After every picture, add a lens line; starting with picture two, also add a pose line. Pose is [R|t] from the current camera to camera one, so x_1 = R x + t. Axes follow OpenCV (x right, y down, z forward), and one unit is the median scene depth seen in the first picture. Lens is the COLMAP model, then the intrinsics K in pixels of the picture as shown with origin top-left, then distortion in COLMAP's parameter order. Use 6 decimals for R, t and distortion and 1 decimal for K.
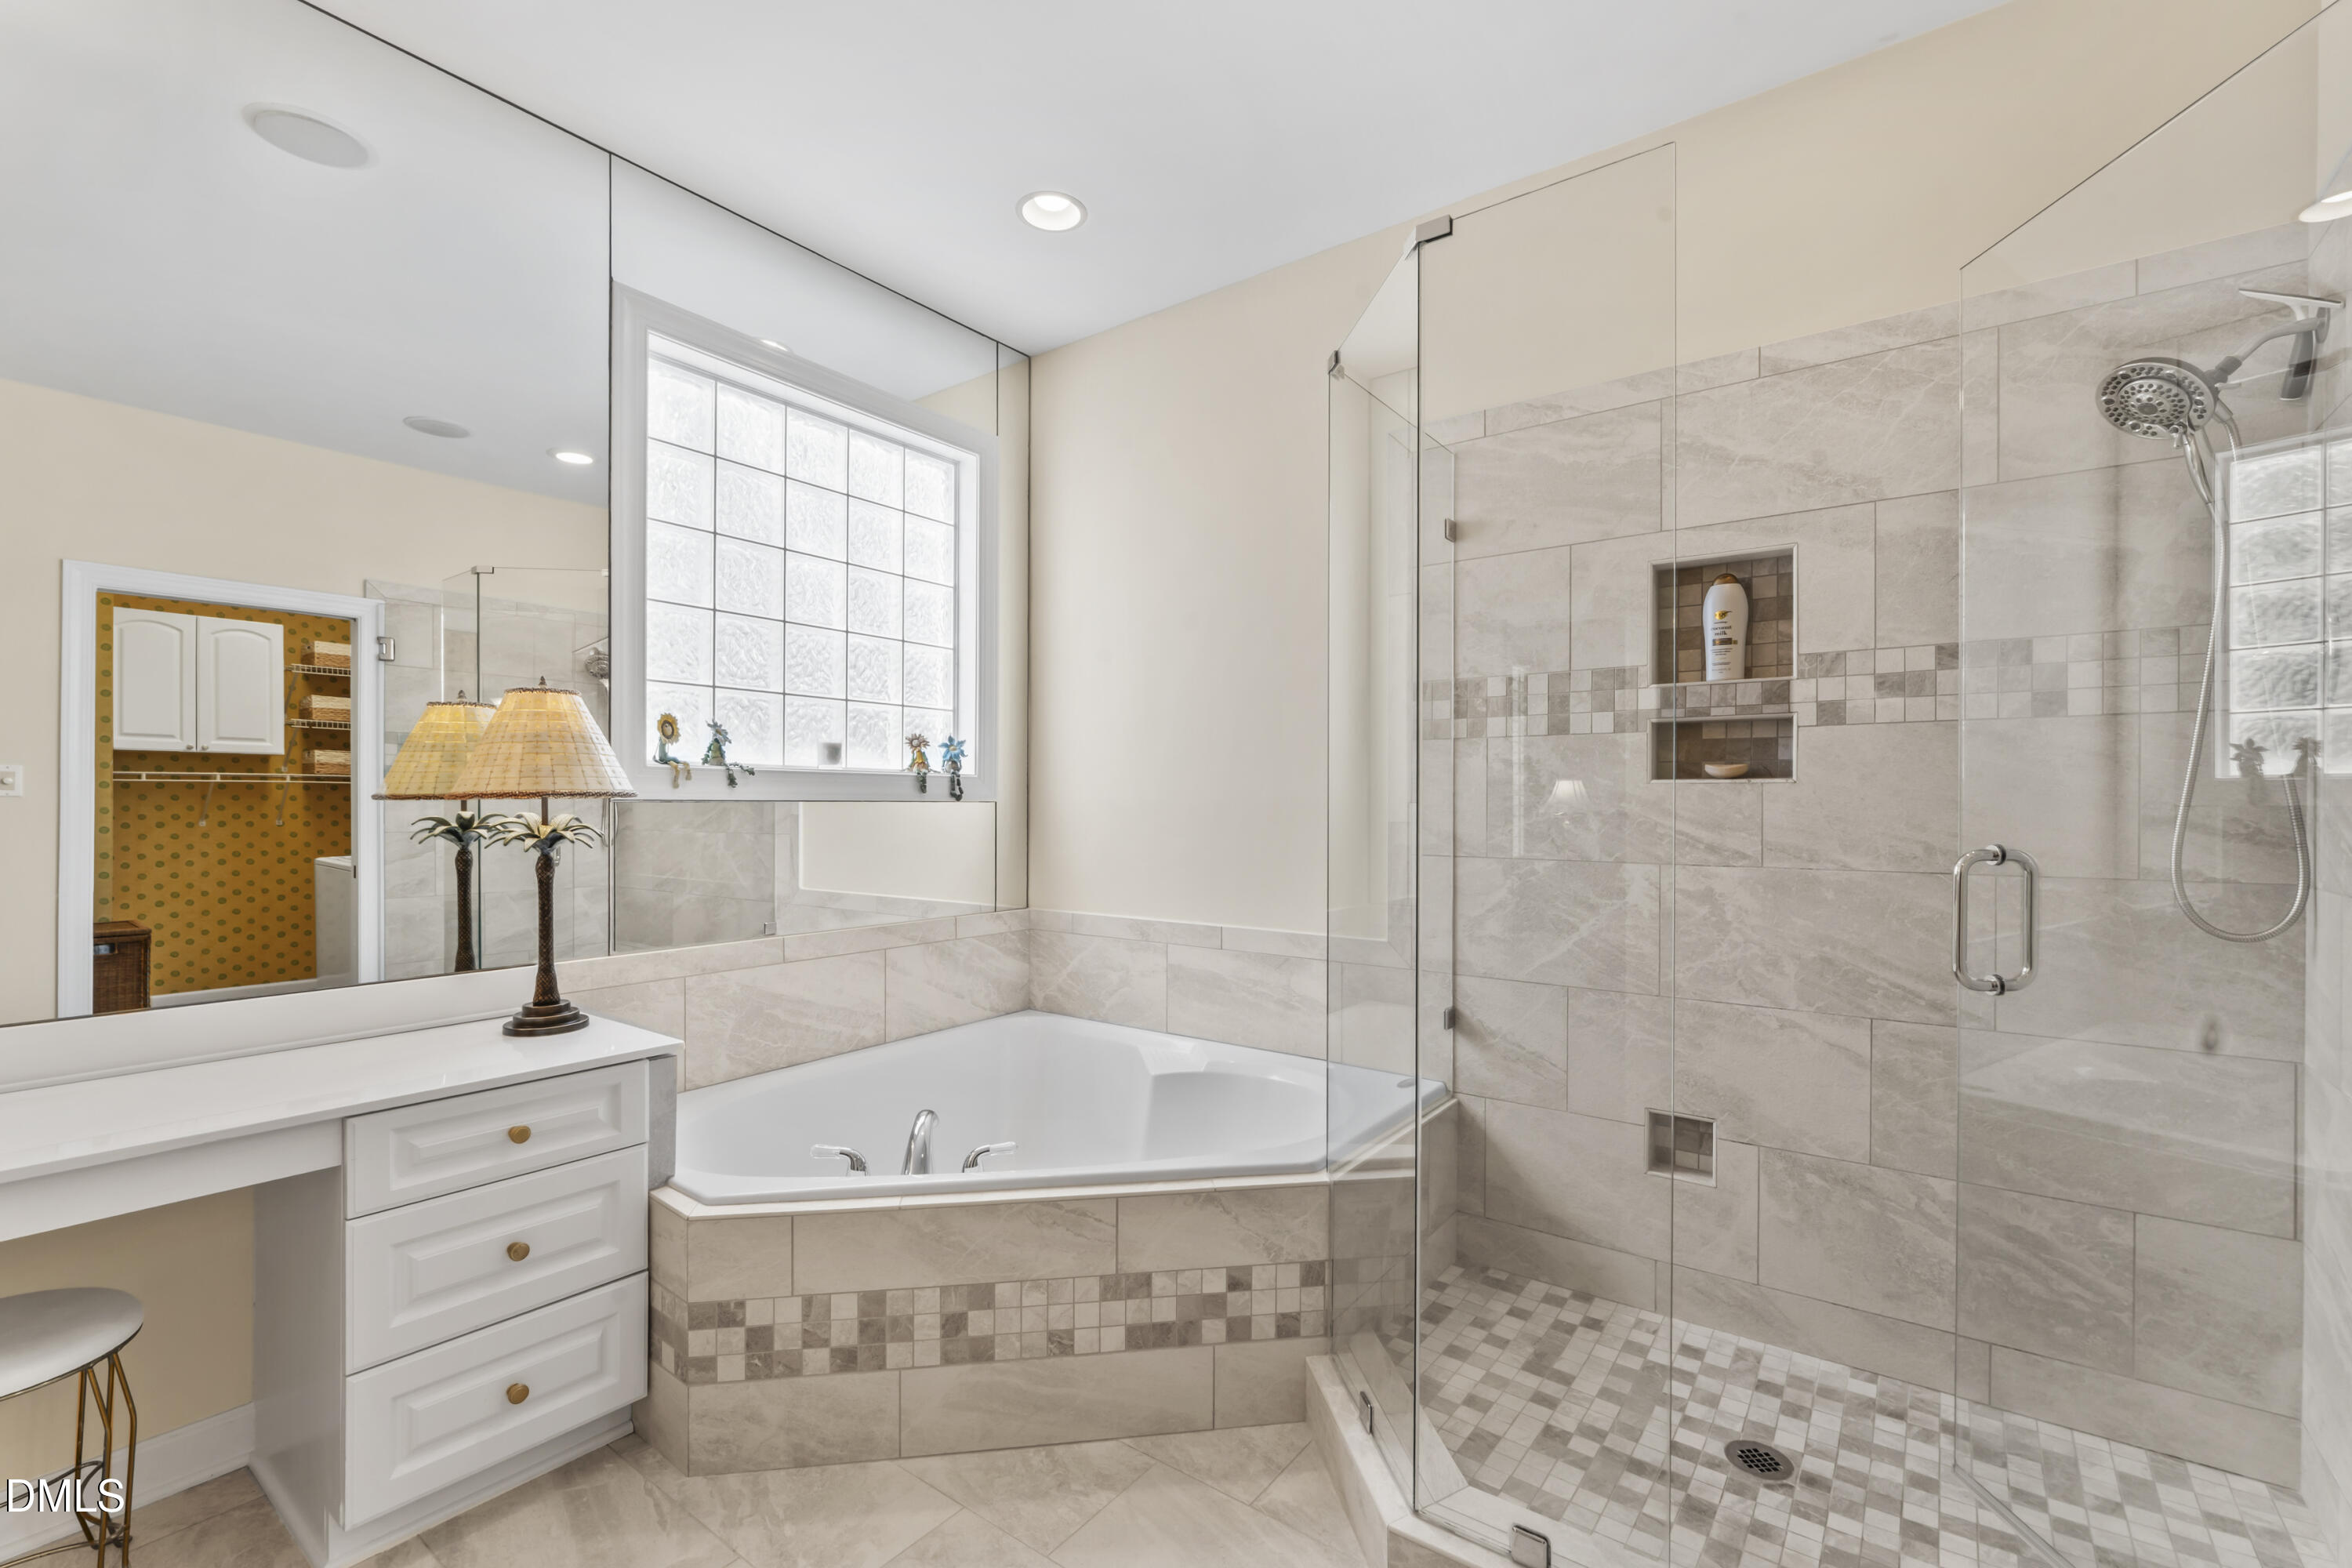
lens RADIAL K [[994.5, 0, 1189.0], [0, 994.5, 810.8], [0, 0, 1]] dist [-0.003701, 0.000372]
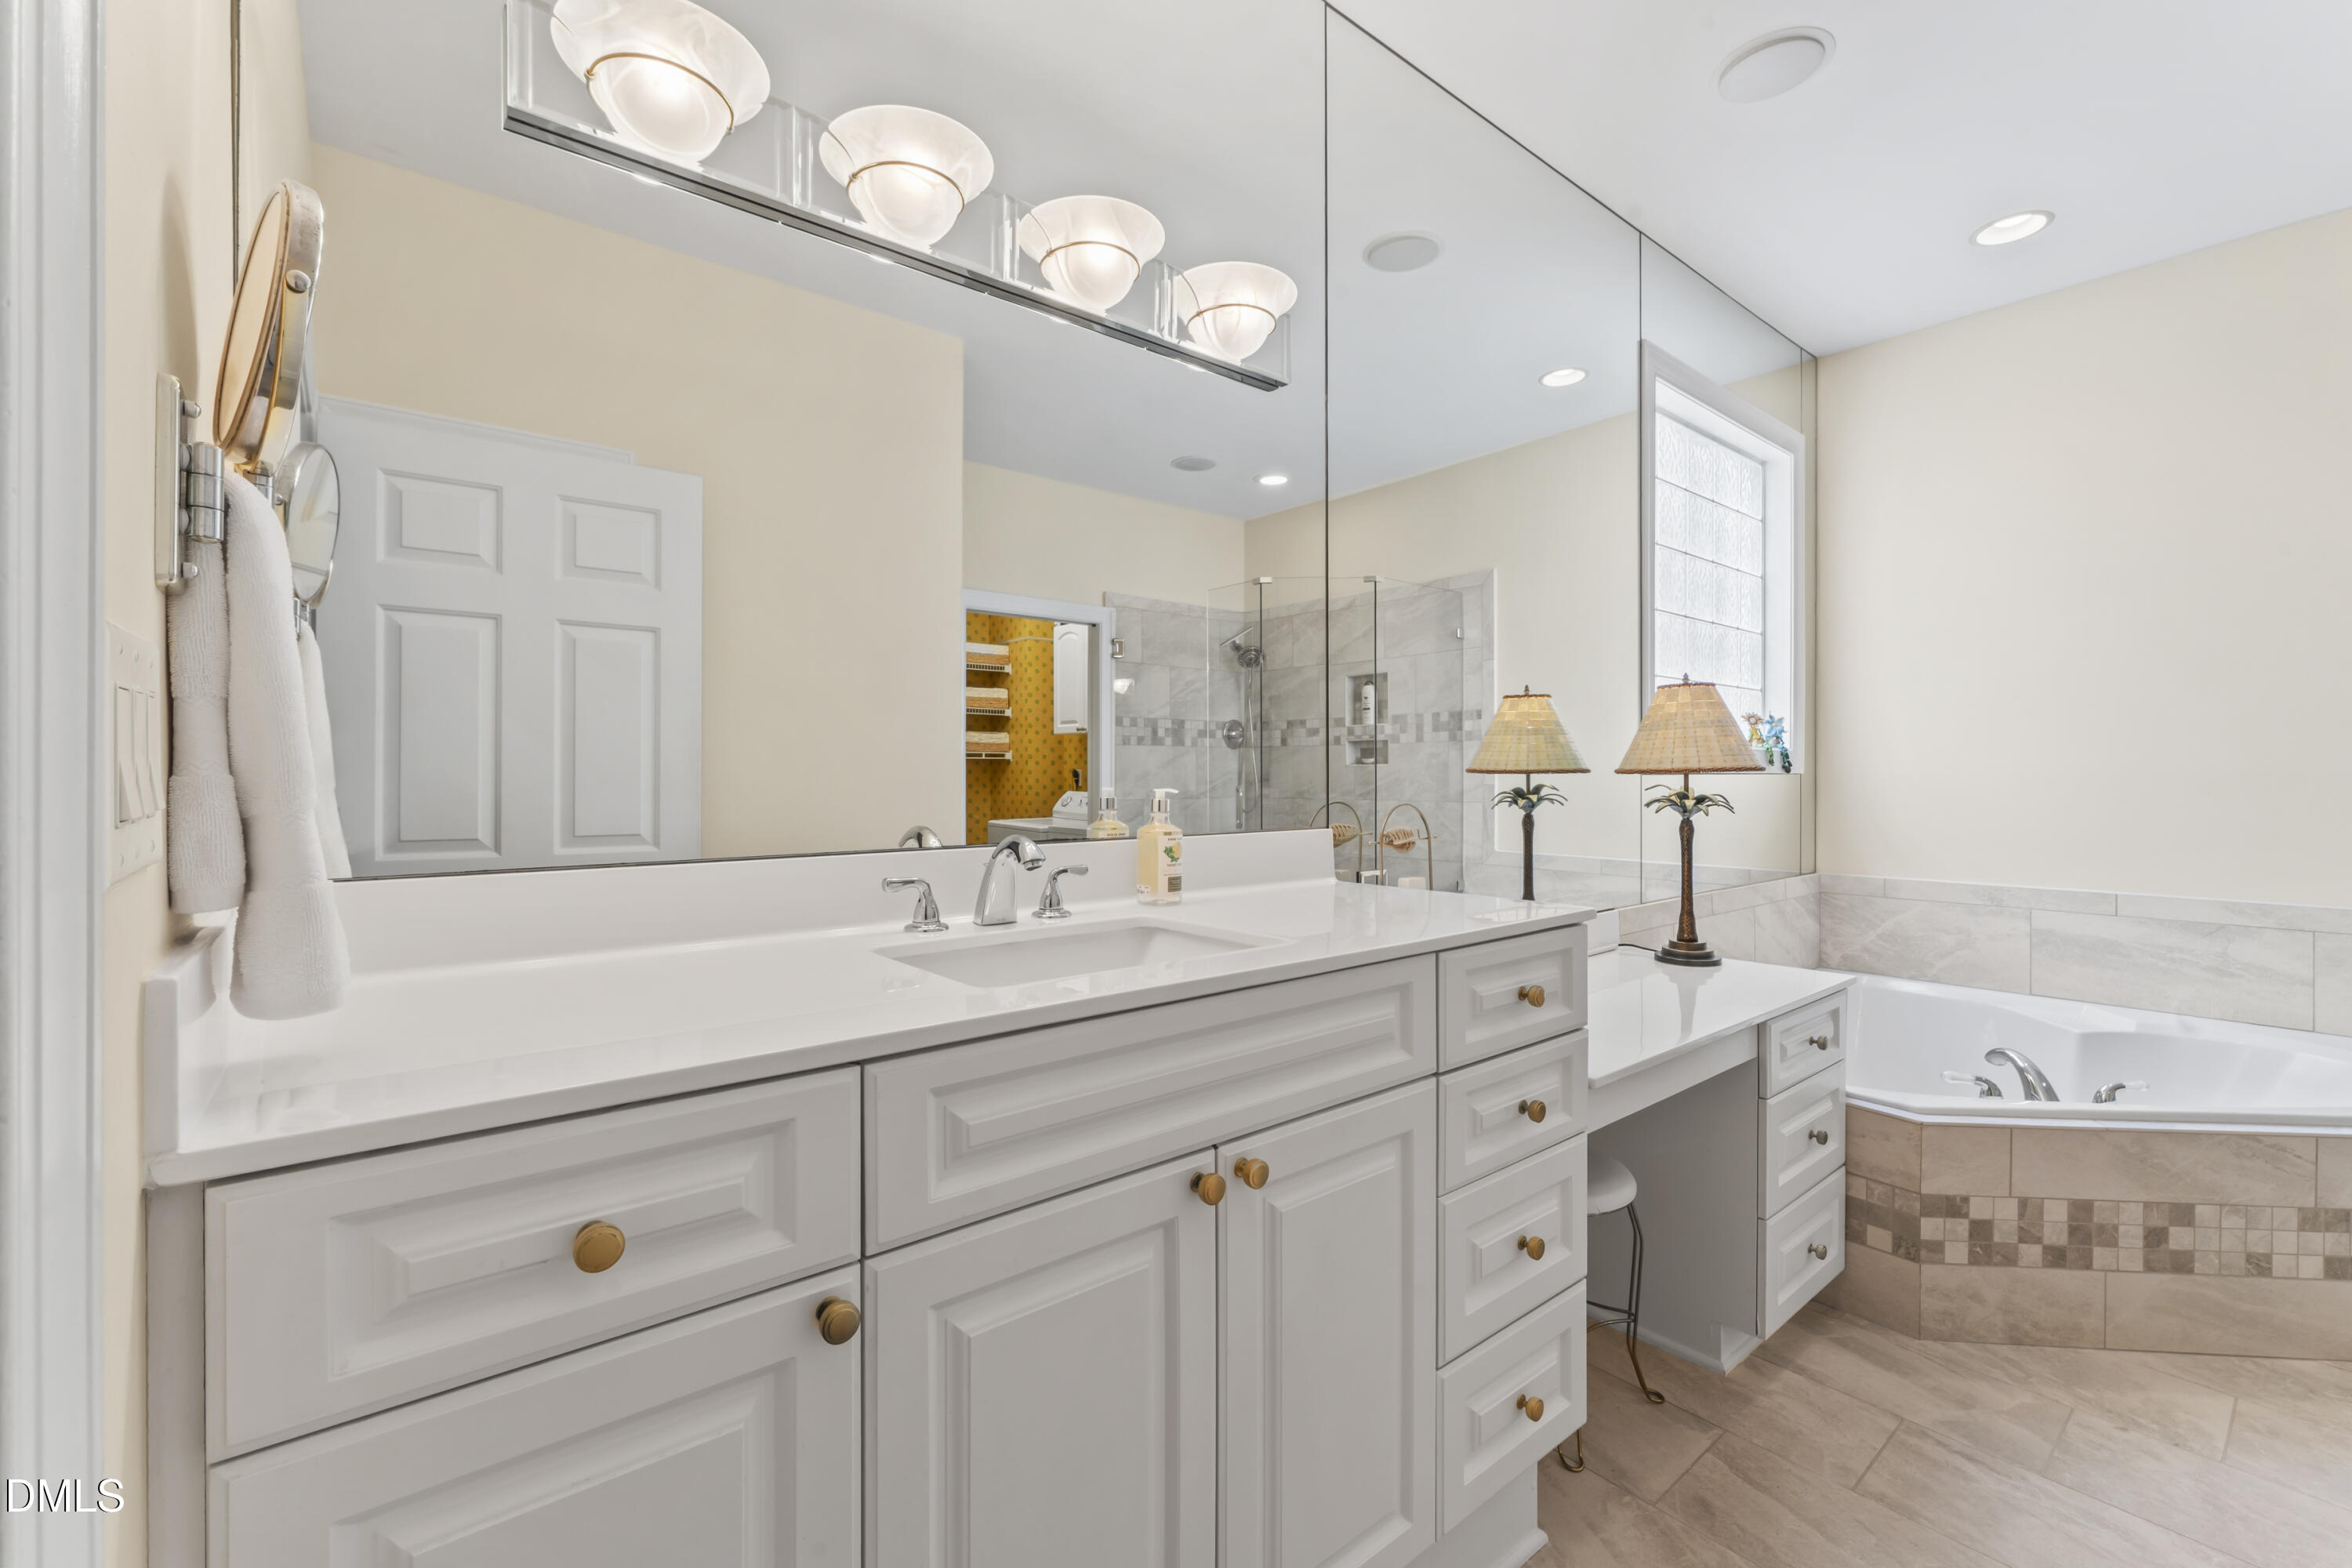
lens RADIAL K [[994.5, 0, 1175.9], [0, 994.5, 765.9], [0, 0, 1]] dist [-0.003701, 0.000372]
pose [[0.969892, -0.004488, -0.243494, -1.032285], [0.001631, 0.999927, -0.011934, -0.008784], [0.243529, 0.011178, 0.969829, -0.370977]]
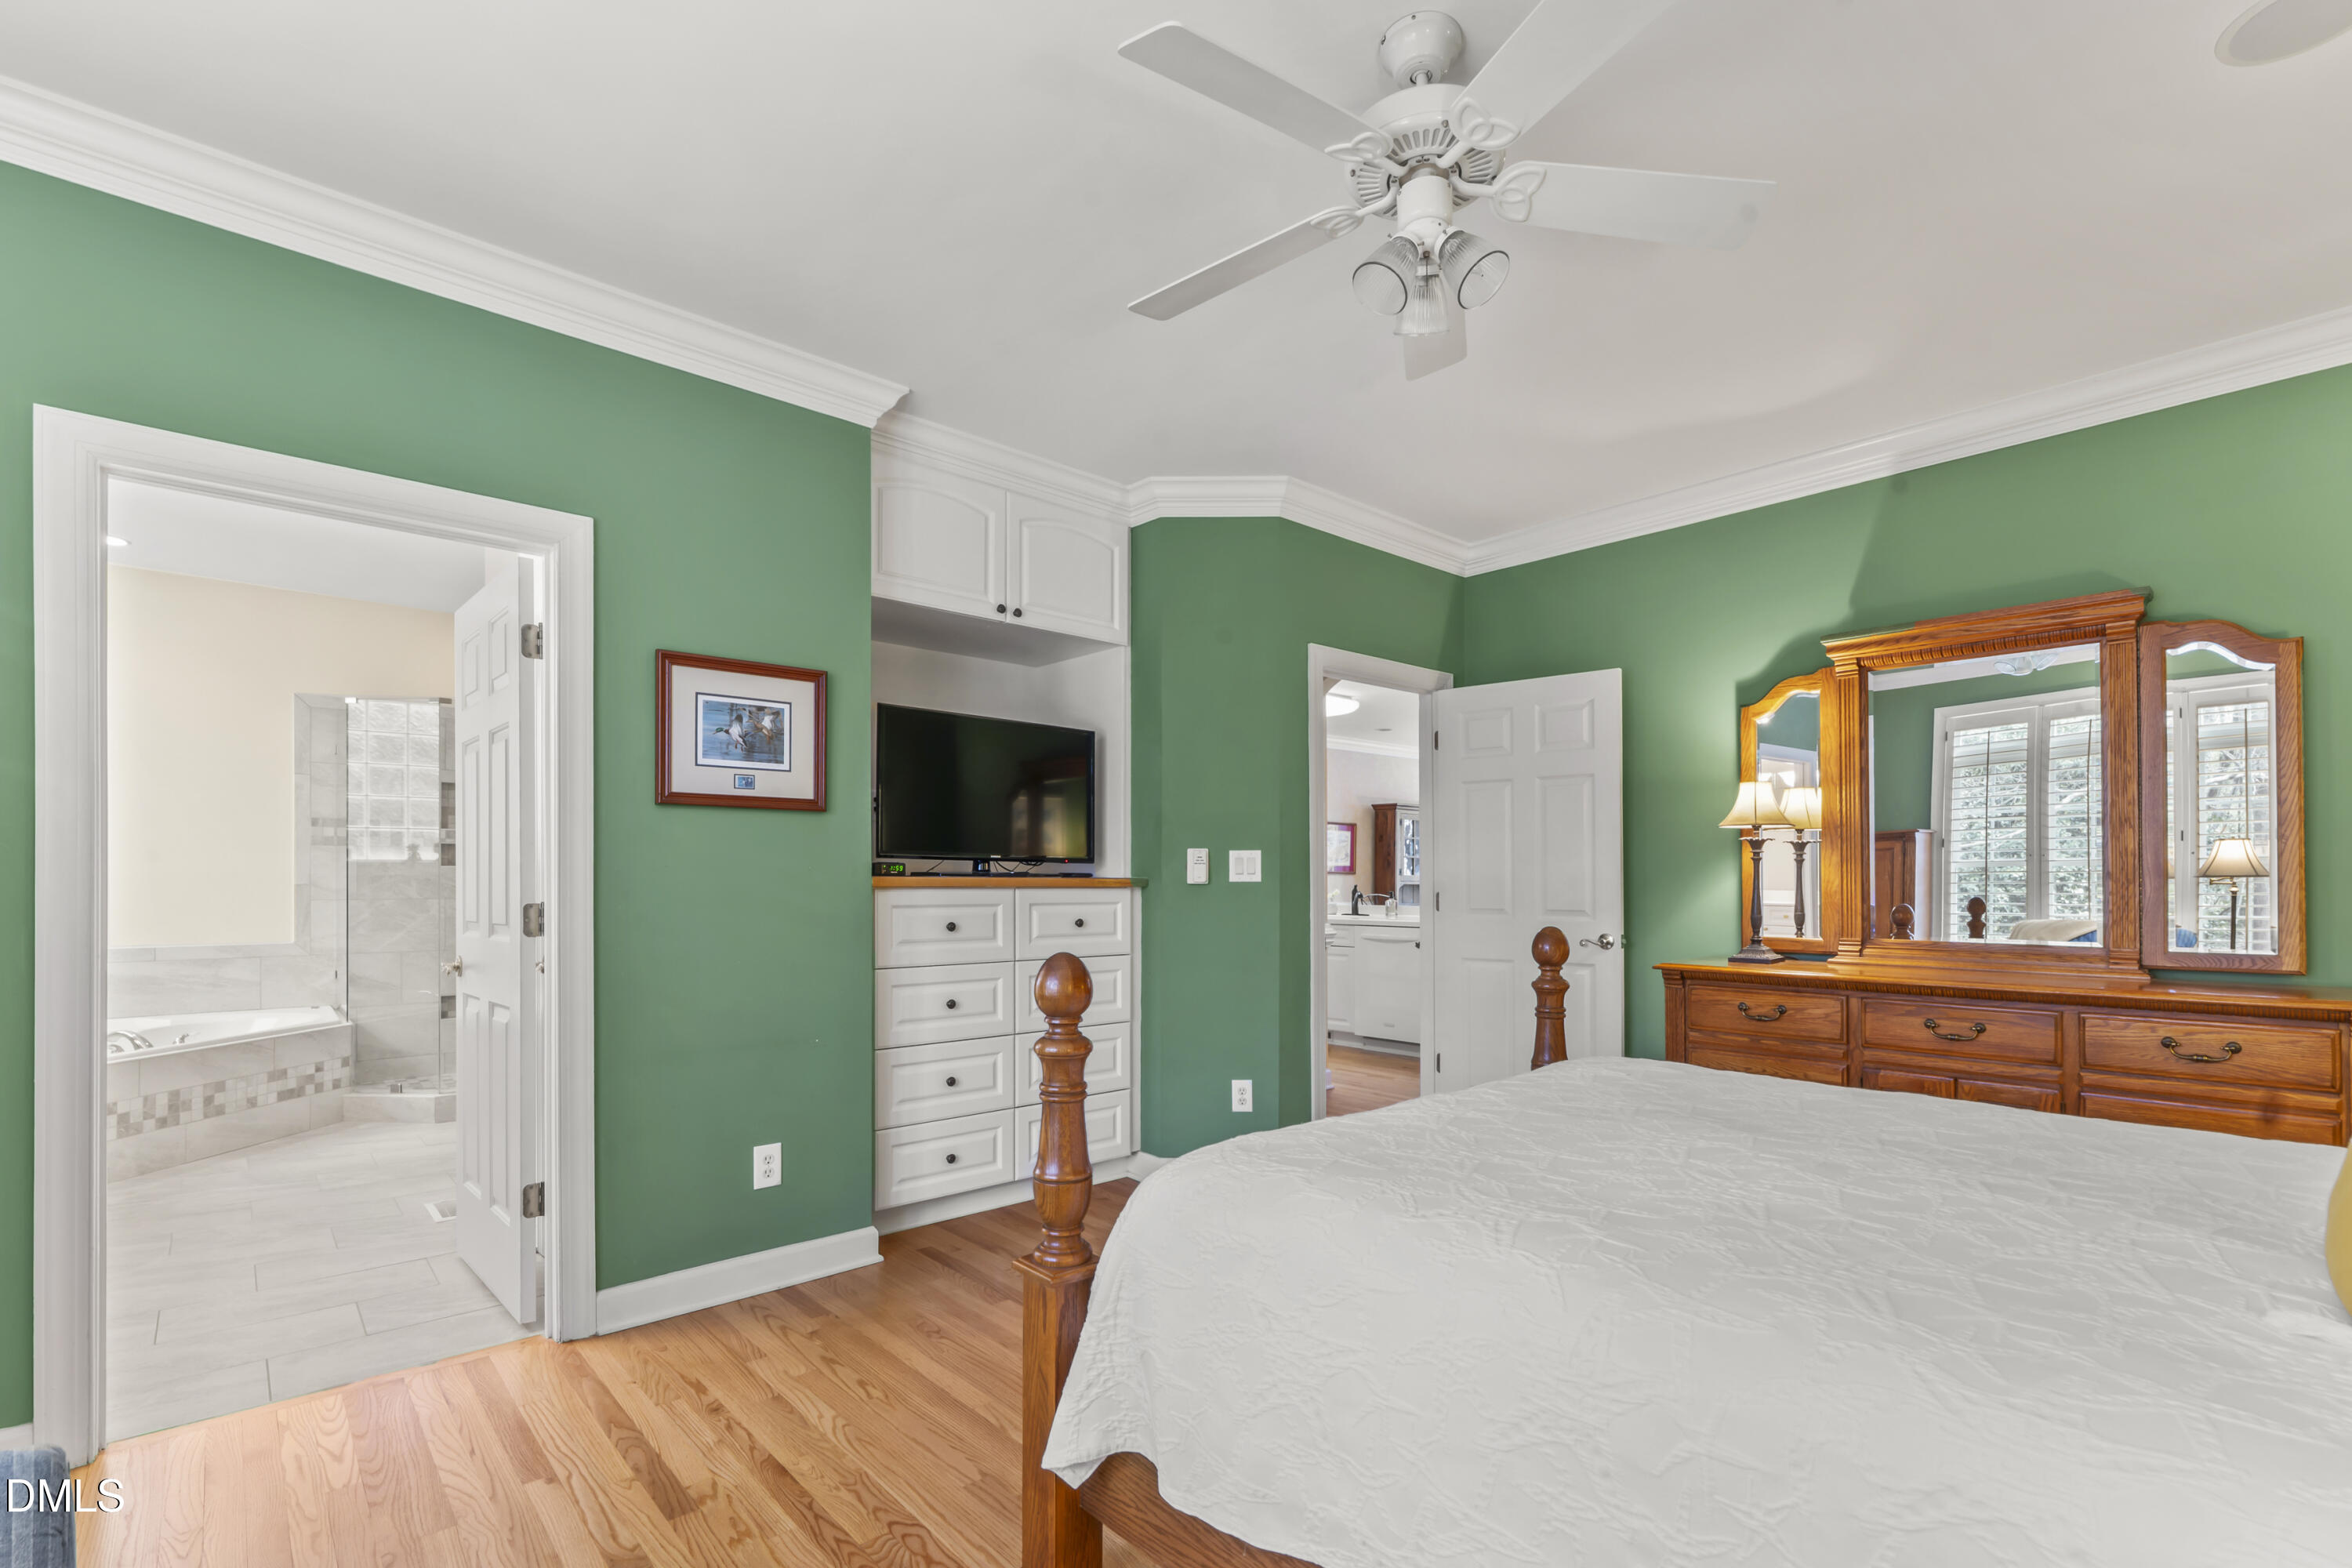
lens RADIAL K [[1054.6, 0, 1217.0], [0, 1054.6, 882.1], [0, 0, 1]] dist [-0.004705, -0.000579]
pose [[0.177375, -0.003564, 0.984137, -2.188487], [0.007586, 0.999969, 0.002254, 0.022968], [-0.984114, 0.007066, 0.177397, -1.715013]]
